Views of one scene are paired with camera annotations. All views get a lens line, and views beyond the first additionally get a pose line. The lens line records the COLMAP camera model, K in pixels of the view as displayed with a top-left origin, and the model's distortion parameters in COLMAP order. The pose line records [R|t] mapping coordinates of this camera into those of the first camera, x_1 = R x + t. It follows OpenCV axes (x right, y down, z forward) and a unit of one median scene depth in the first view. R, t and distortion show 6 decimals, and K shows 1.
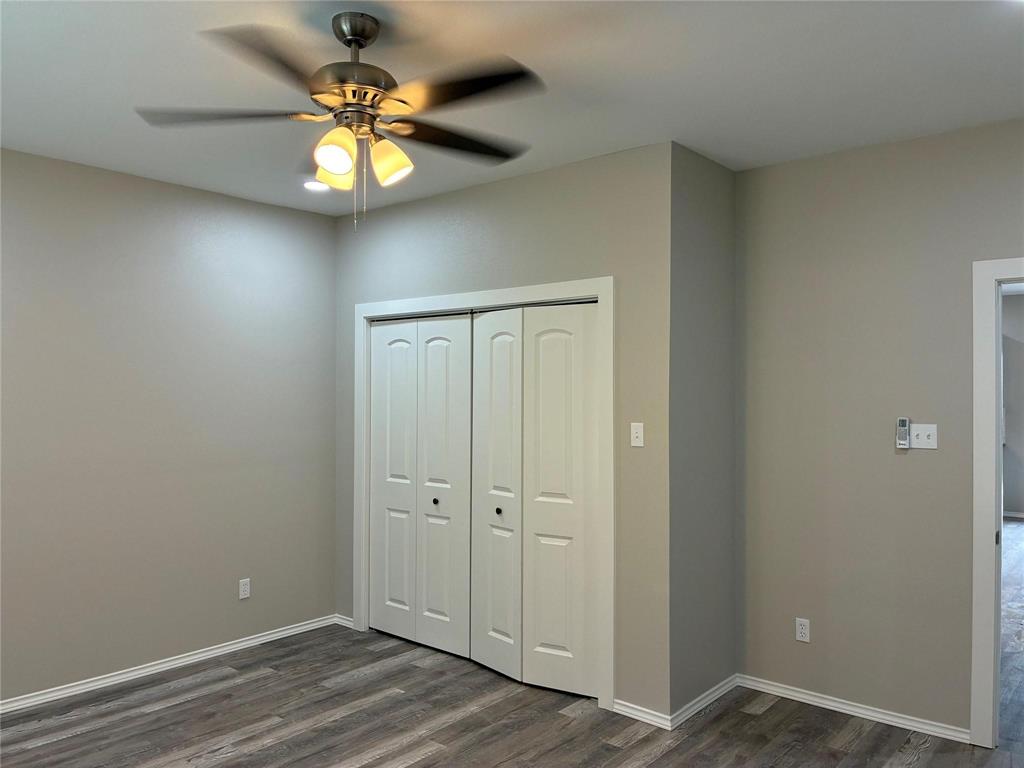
lens RADIAL K [[780.2, 0, 513.7], [0, 780.2, 383.4], [0, 0, 1]] dist [0.042550, -0.060940]
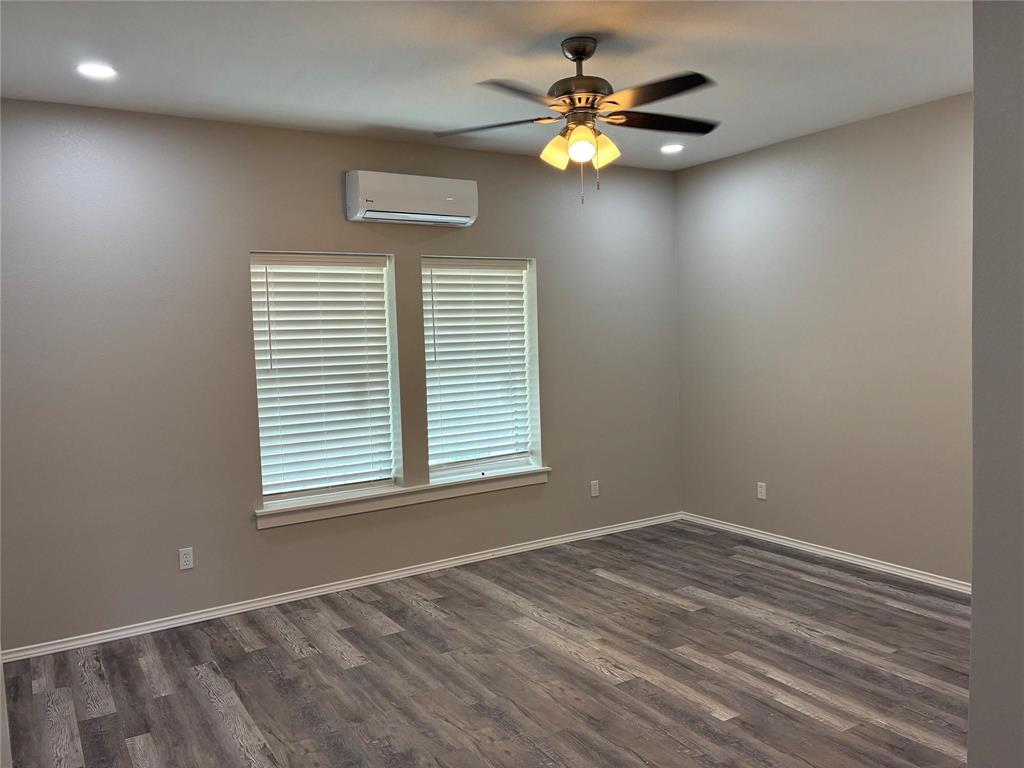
lens RADIAL K [[780.2, 0, 512.4], [0, 780.2, 385.3], [0, 0, 1]] dist [0.042550, -0.060940]
pose [[-0.301925, 0.072843, -0.950545, 0.761225], [0.034136, 0.997263, 0.065580, 0.018579], [0.952720, -0.012648, -0.303585, 0.870962]]
